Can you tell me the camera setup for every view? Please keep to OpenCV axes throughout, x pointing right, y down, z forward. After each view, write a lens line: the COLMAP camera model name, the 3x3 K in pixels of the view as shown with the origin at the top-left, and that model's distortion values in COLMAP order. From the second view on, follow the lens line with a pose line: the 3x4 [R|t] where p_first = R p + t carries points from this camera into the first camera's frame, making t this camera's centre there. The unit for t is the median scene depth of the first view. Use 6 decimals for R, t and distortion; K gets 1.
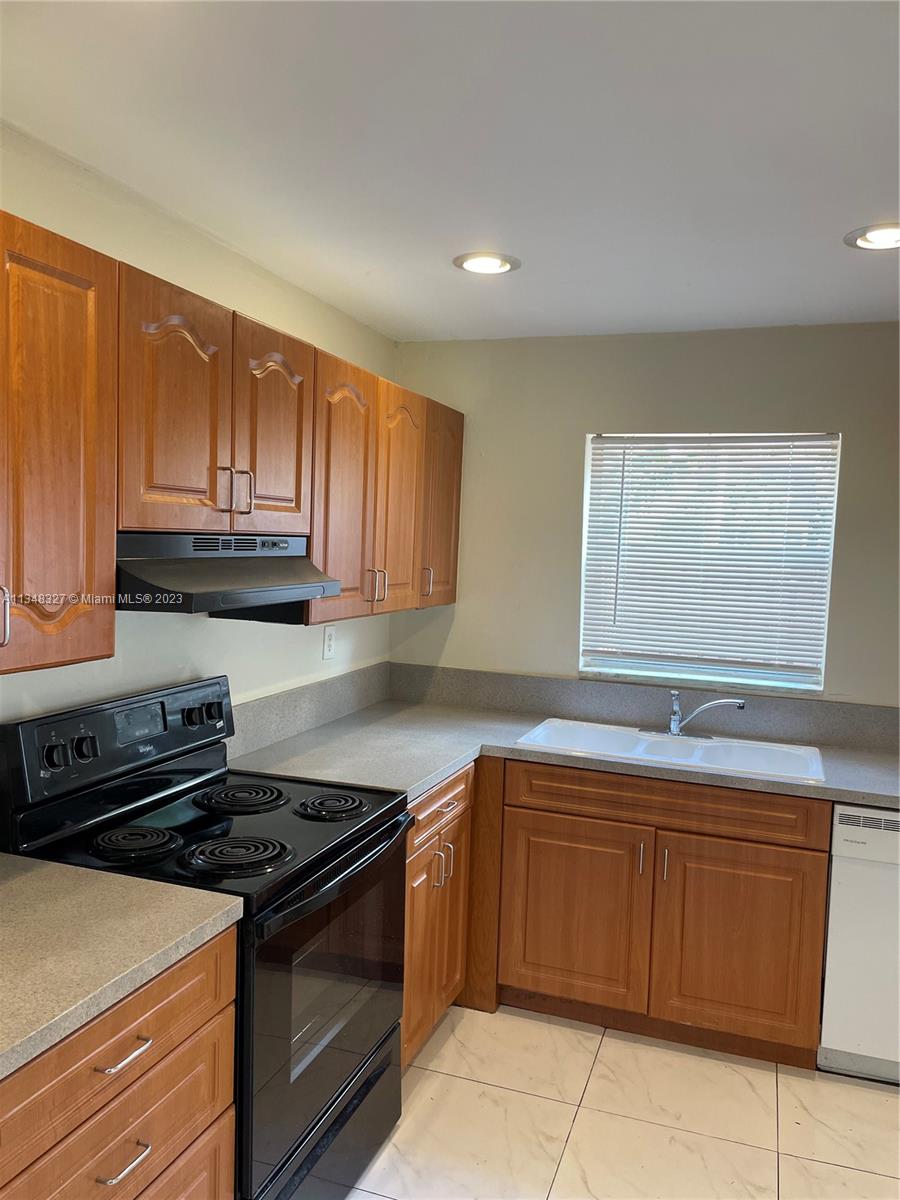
lens RADIAL K [[900.6, 0, 456.7], [0, 900.6, 611.1], [0, 0, 1]] dist [0.092543, -0.129230]
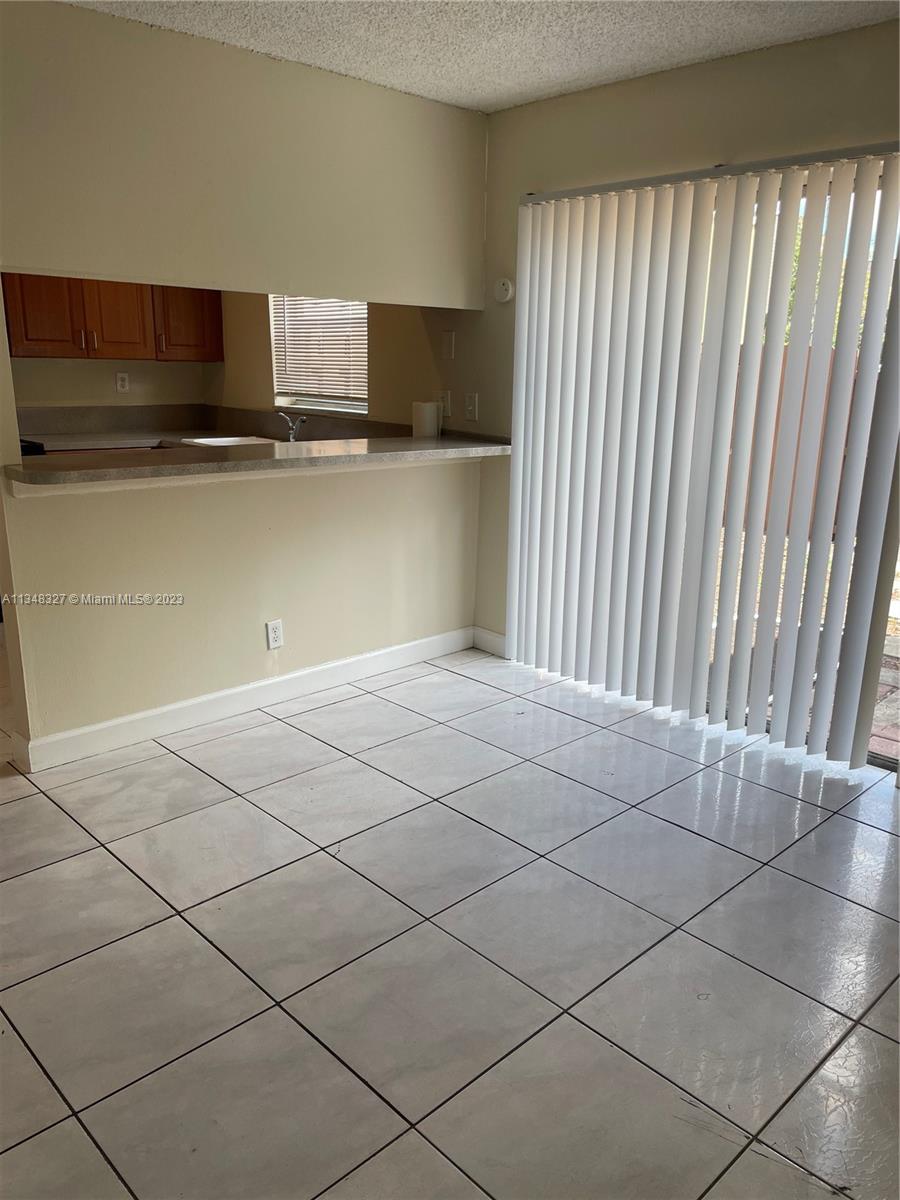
lens RADIAL K [[900.6, 0, 456.7], [0, 900.6, 611.1], [0, 0, 1]] dist [0.092543, -0.129230]
pose [[0.892466, 0.100126, -0.439864, 1.355031], [-0.019964, 0.982868, 0.183225, 0.145859], [0.450674, -0.154740, 0.879175, -0.293162]]
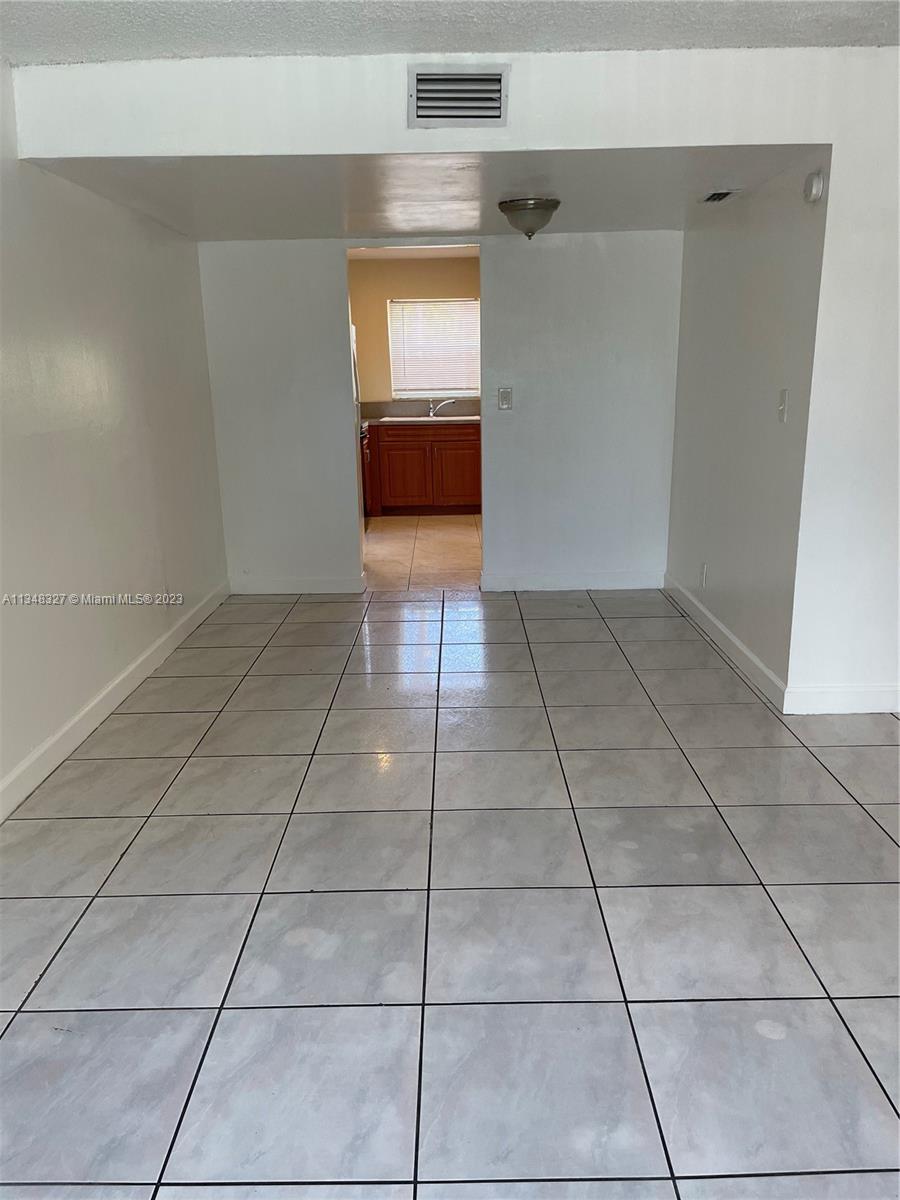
lens RADIAL K [[900.6, 0, 456.7], [0, 900.6, 611.1], [0, 0, 1]] dist [0.092543, -0.129230]
pose [[0.940912, -0.141261, 0.307784, -0.696518], [0.079503, 0.975588, 0.204713, 0.177718], [-0.329188, -0.168147, 0.929173, -1.890023]]
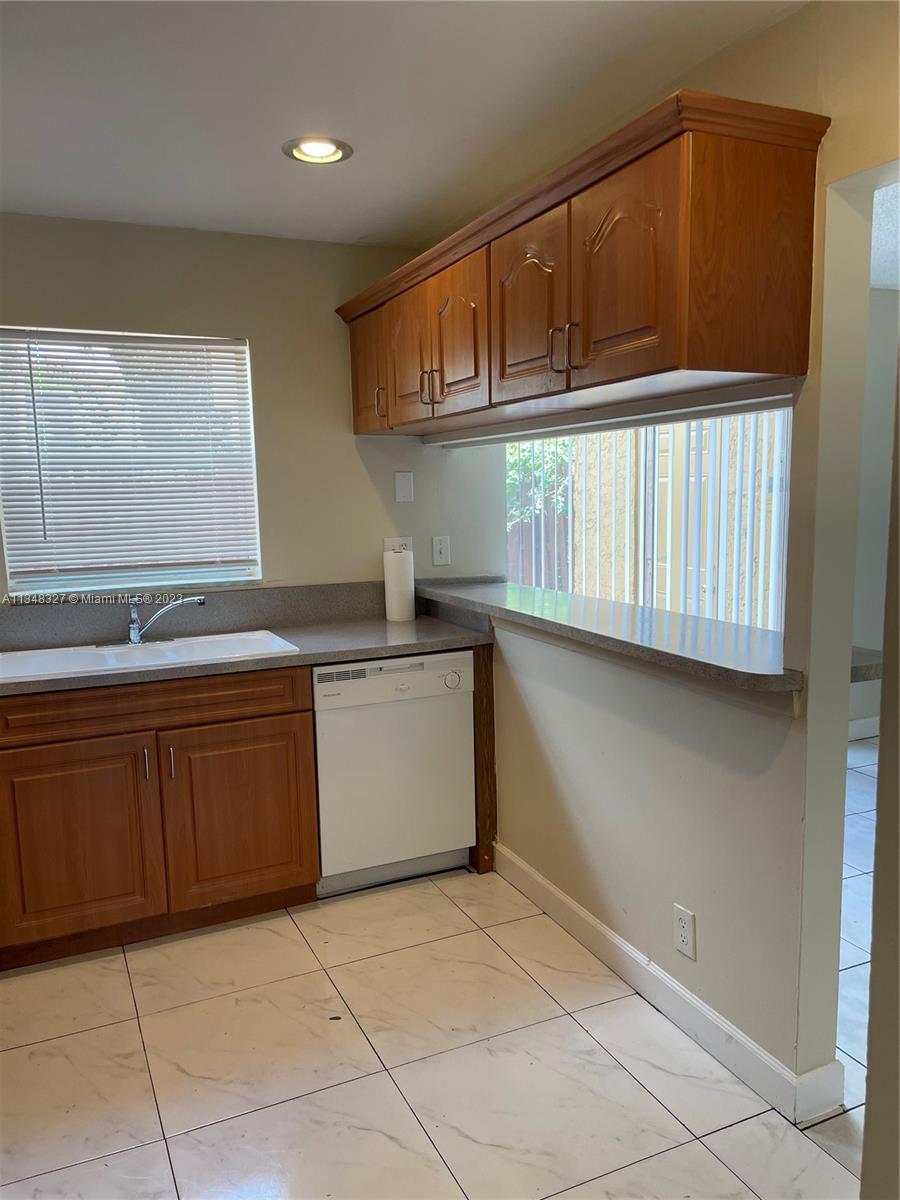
lens RADIAL K [[900.6, 0, 456.7], [0, 900.6, 611.1], [0, 0, 1]] dist [0.092543, -0.129230]
pose [[0.717867, -0.149275, 0.679988, -0.200613], [0.102343, 0.988758, 0.109015, 0.034116], [-0.688617, -0.008666, 0.725074, 0.050983]]
